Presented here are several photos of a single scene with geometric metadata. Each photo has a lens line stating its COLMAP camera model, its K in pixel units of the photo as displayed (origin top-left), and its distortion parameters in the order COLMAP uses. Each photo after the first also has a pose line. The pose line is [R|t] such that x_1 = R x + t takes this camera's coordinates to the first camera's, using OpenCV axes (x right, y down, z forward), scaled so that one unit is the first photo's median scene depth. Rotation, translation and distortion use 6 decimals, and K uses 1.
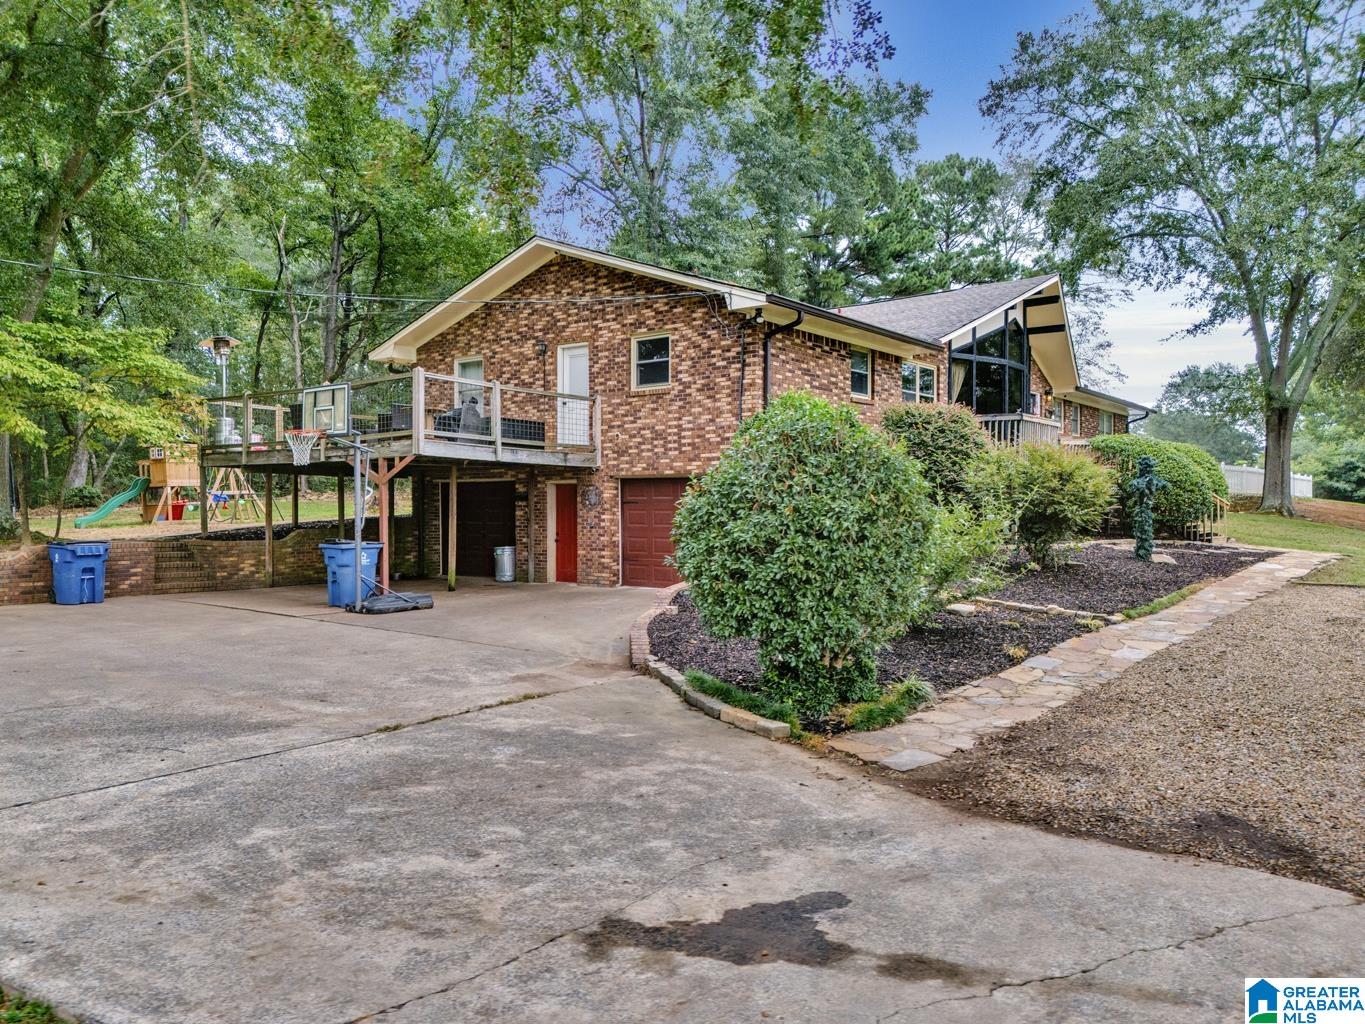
lens RADIAL K [[1003.3, 0, 678.2], [0, 1003.3, 504.9], [0, 0, 1]] dist [0.117864, -0.148085]
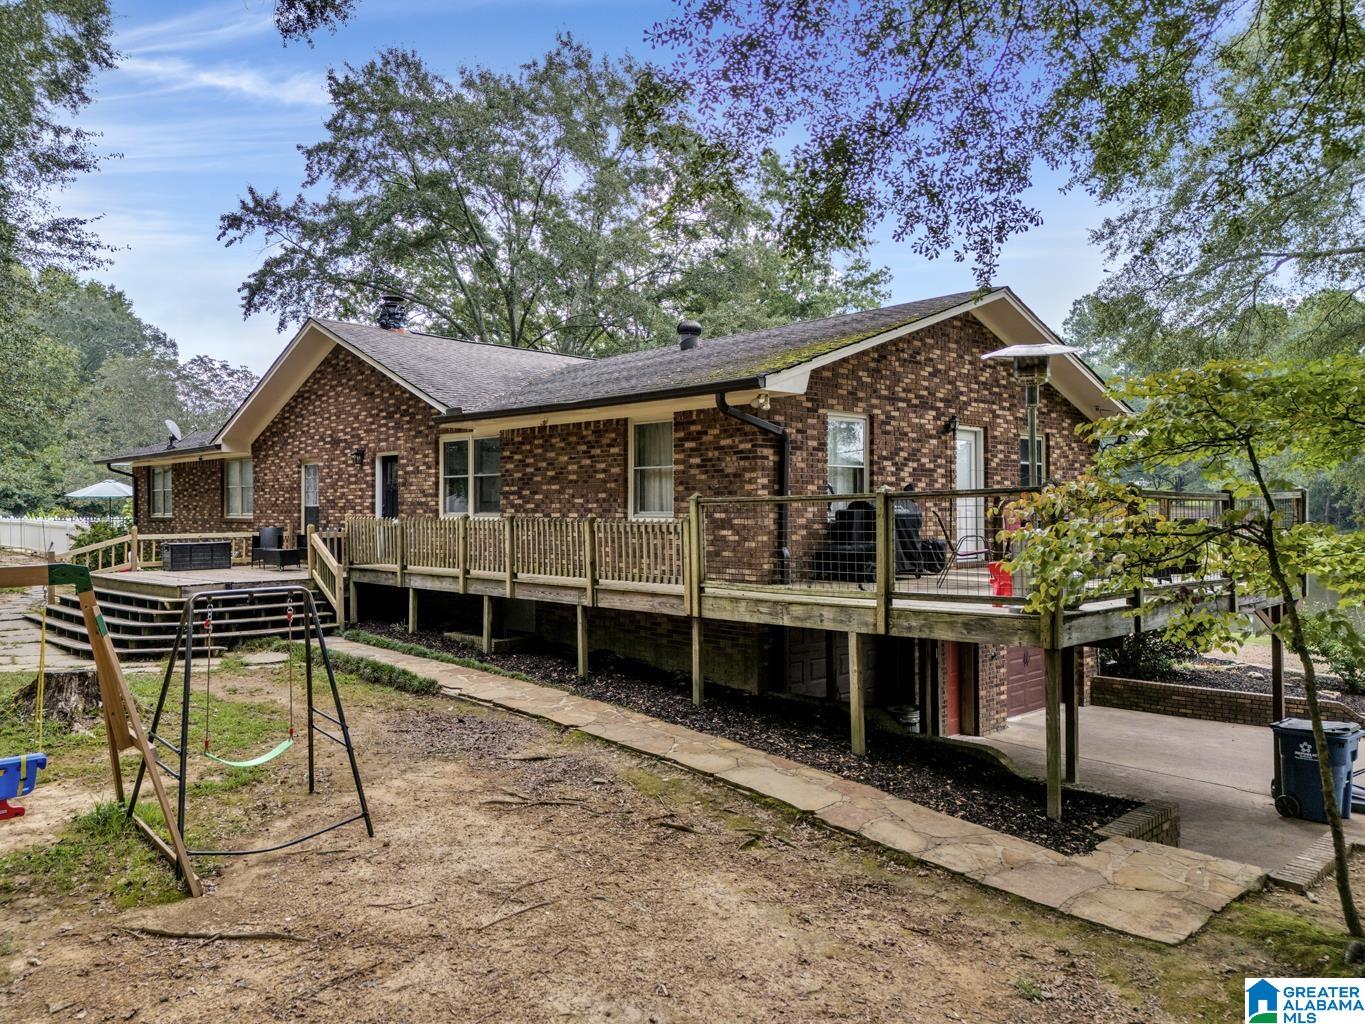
lens RADIAL K [[1003.3, 0, 678.2], [0, 1003.3, 504.9], [0, 0, 1]] dist [0.117864, -0.148085]
pose [[0.142770, 0.004952, 0.989743, -0.886436], [0.000325, 0.999987, -0.005050, -0.092859], [-0.989756, 0.001042, 0.142767, 1.079265]]
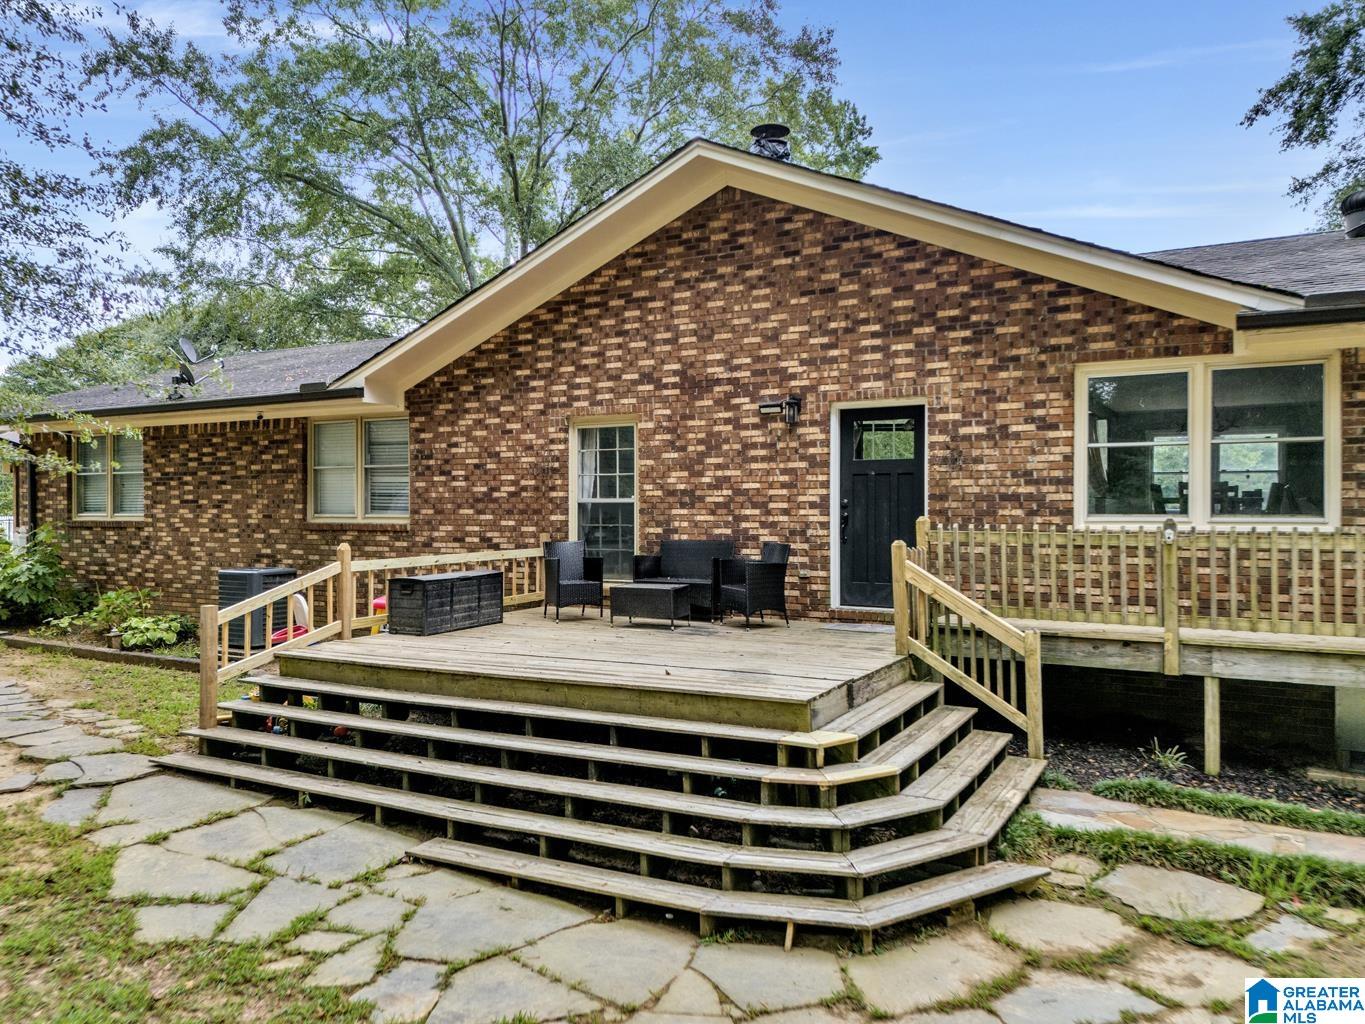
lens RADIAL K [[1003.3, 0, 678.2], [0, 1003.3, 504.9], [0, 0, 1]] dist [0.117864, -0.148085]
pose [[-0.155849, 0.003547, 0.987774, -0.478851], [0.000275, 0.999994, -0.003547, -0.093593], [-0.987781, -0.000281, -0.155849, 1.638770]]
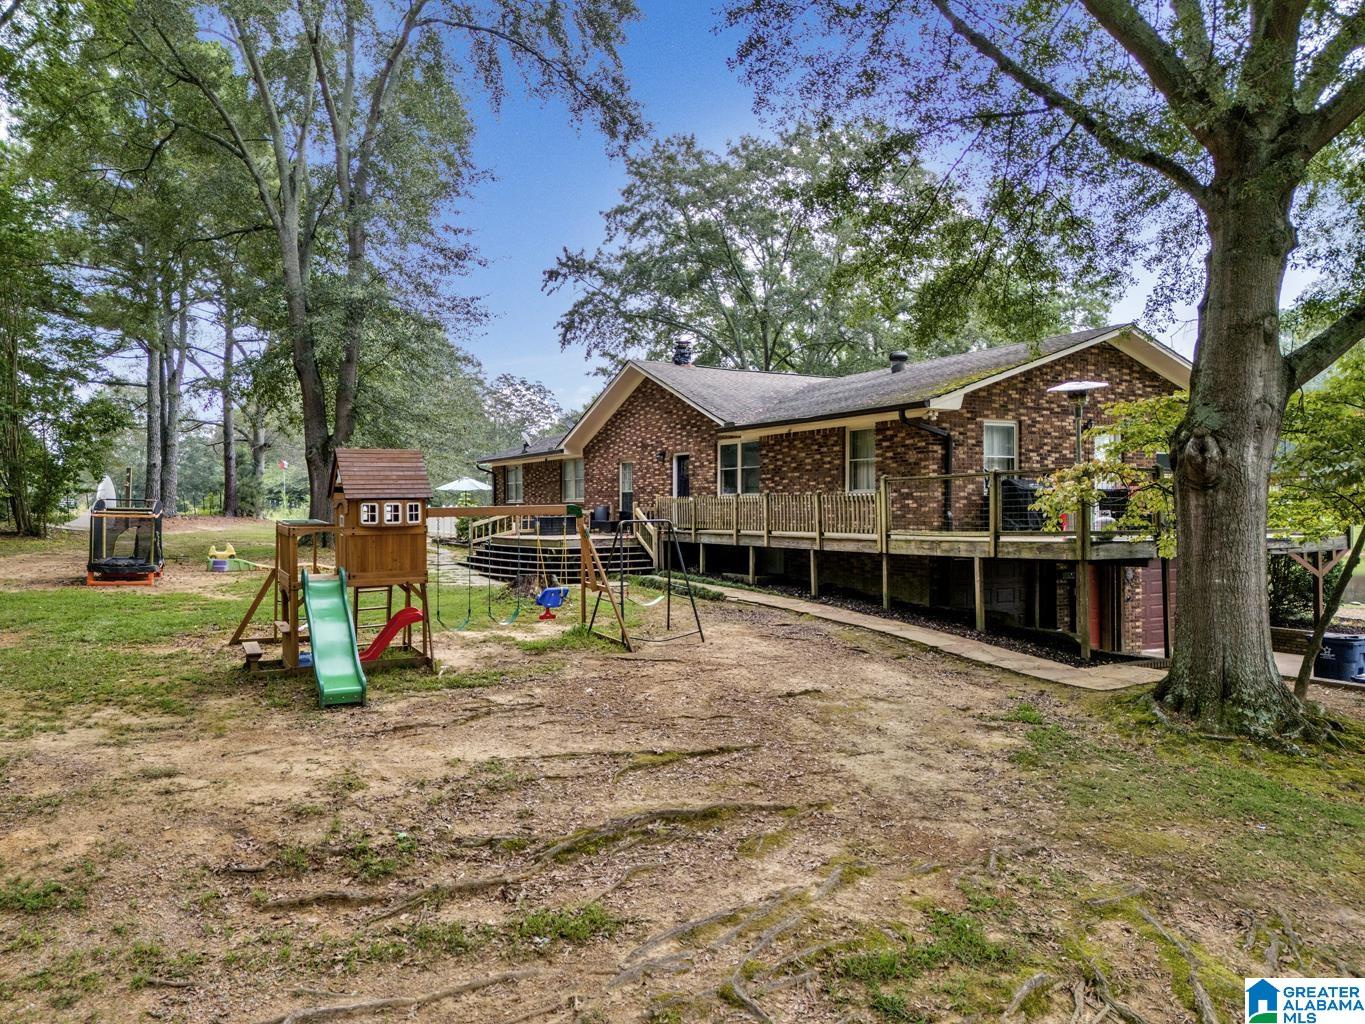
lens RADIAL K [[1003.3, 0, 678.2], [0, 1003.3, 504.9], [0, 0, 1]] dist [0.117864, -0.148085]
pose [[0.380750, 0.003049, 0.924673, -1.217272], [0.001205, 0.999992, -0.003793, -0.072882], [-0.924677, 0.002559, 0.380744, 0.980407]]
